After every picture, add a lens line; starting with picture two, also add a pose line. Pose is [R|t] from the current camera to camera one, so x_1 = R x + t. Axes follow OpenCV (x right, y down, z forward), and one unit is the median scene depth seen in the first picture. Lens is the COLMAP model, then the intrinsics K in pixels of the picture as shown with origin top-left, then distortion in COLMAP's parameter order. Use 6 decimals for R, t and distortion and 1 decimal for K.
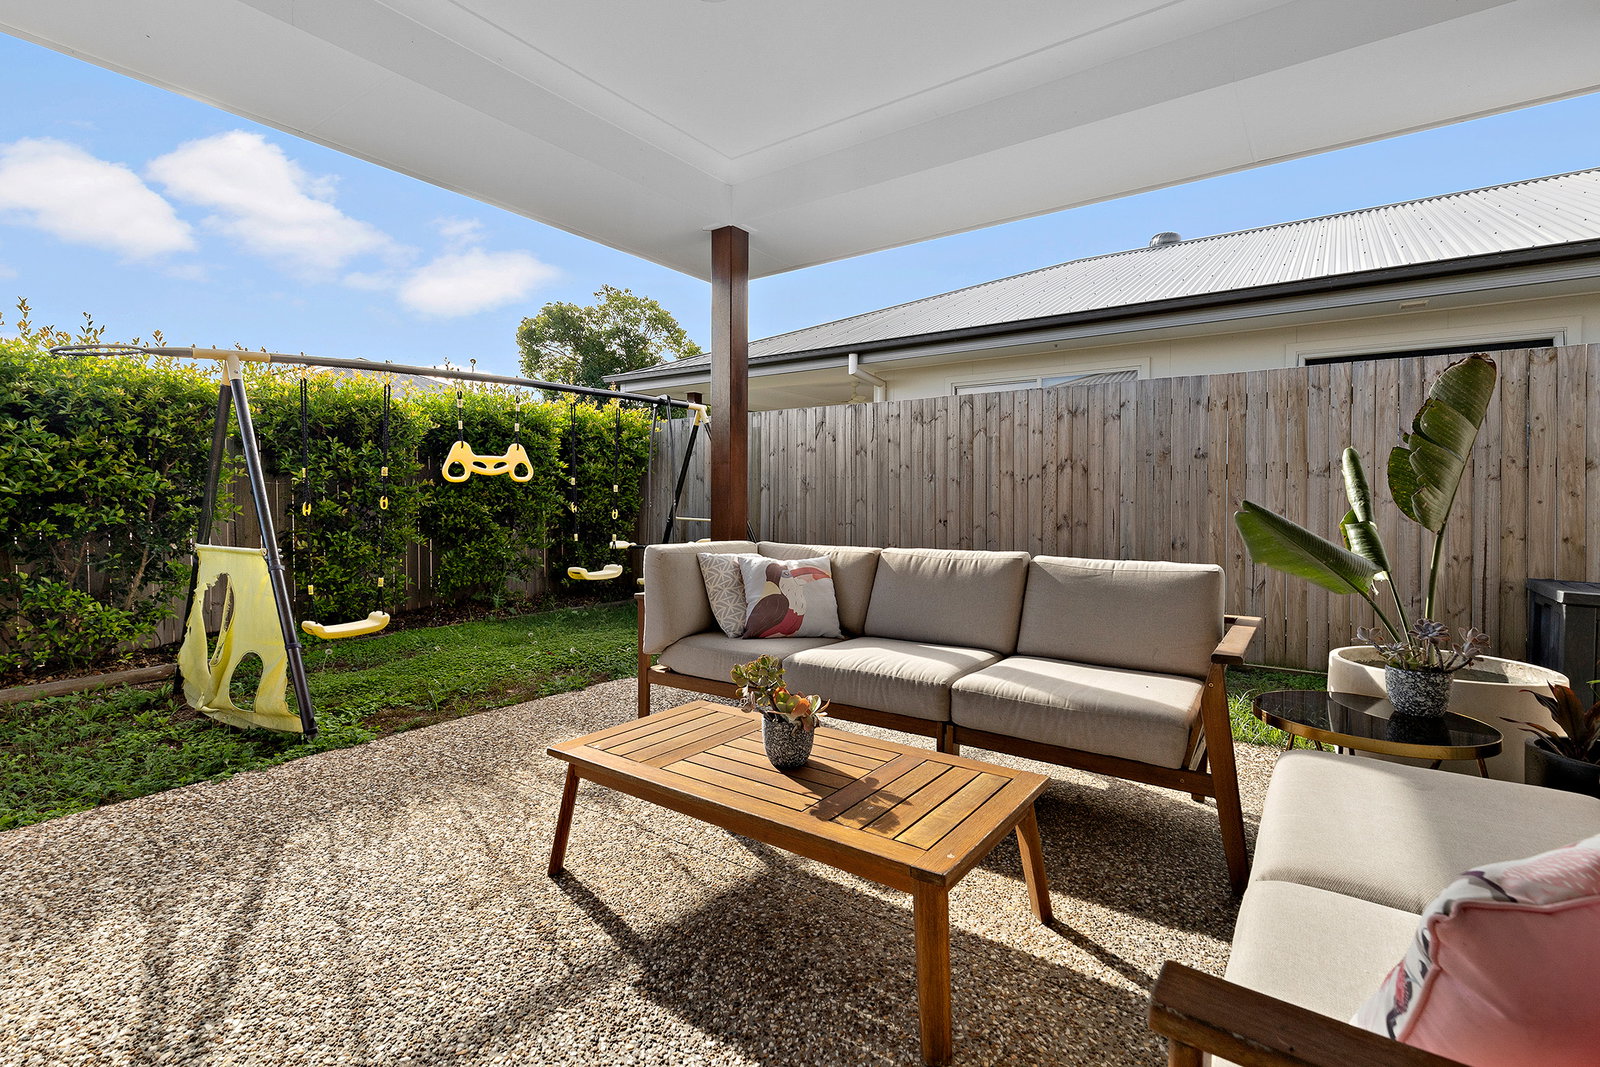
lens RADIAL K [[744.5, 0, 814.1], [0, 744.5, 504.8], [0, 0, 1]] dist [0.000796, -0.000147]
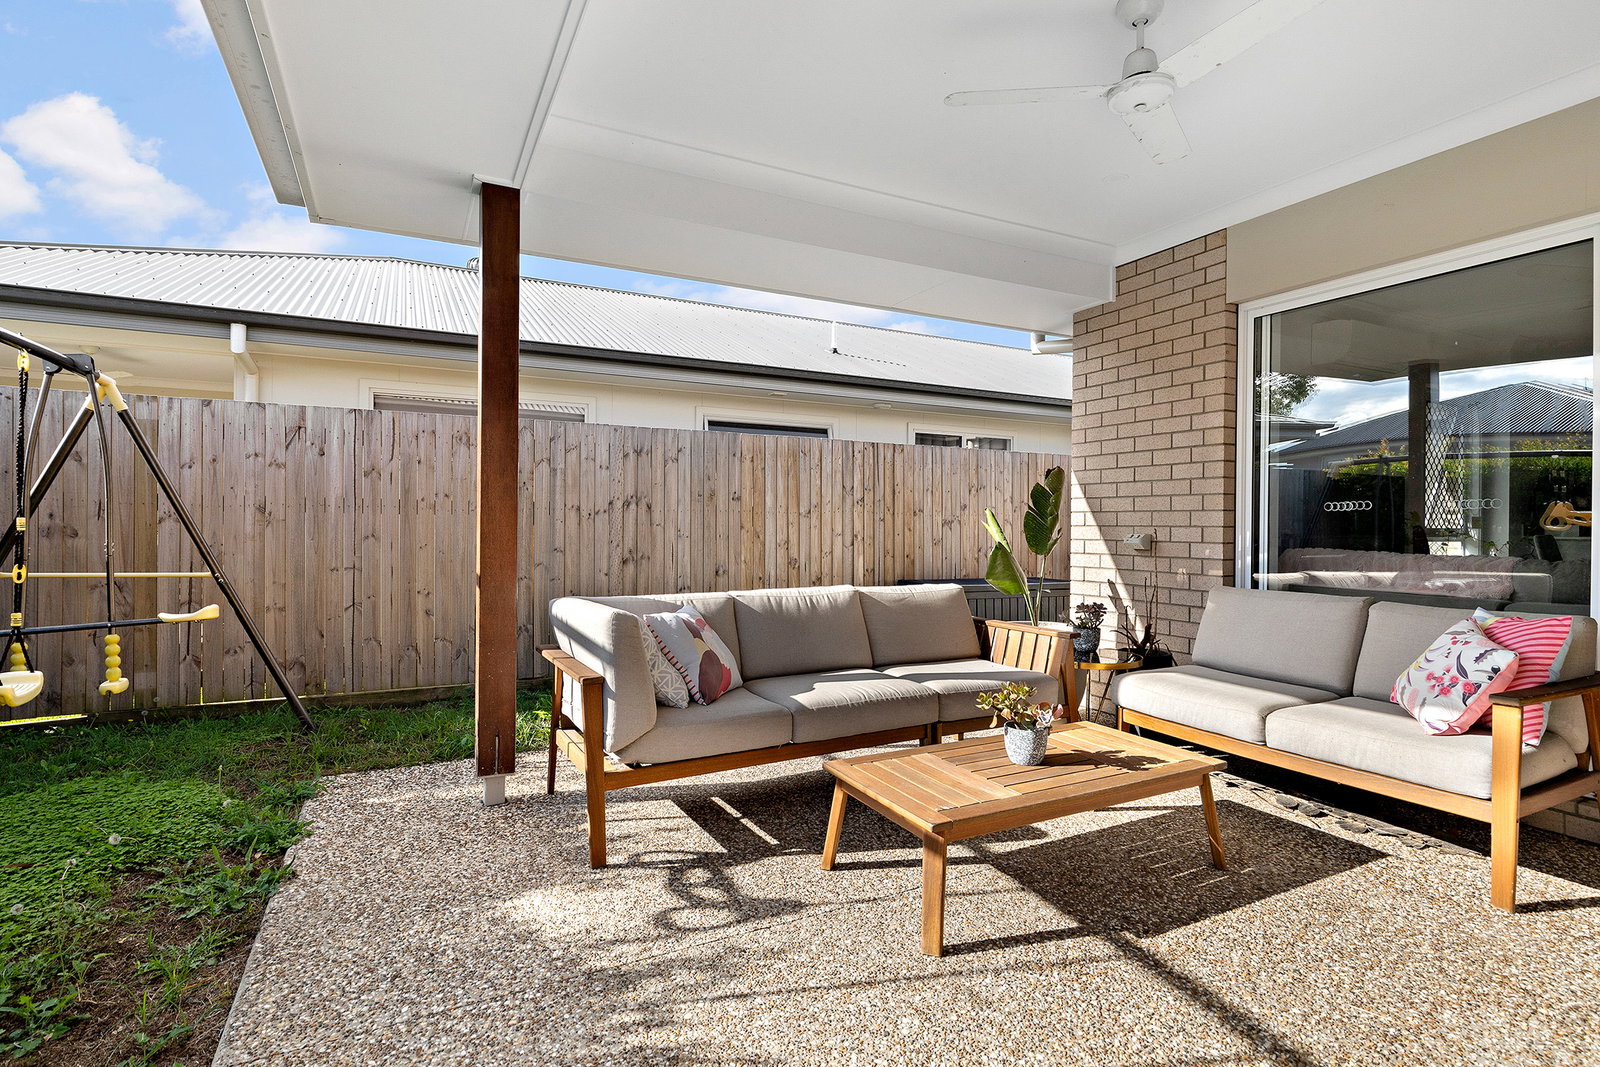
lens RADIAL K [[789.9, 0, 802.1], [0, 789.9, 526.6], [0, 0, 1]] dist [0.001382, 0.000128]
pose [[0.453321, -0.007031, 0.891319, -0.569454], [0.001996, 0.999974, 0.006873, -0.026719], [-0.891345, -0.001337, 0.453324, 0.296972]]
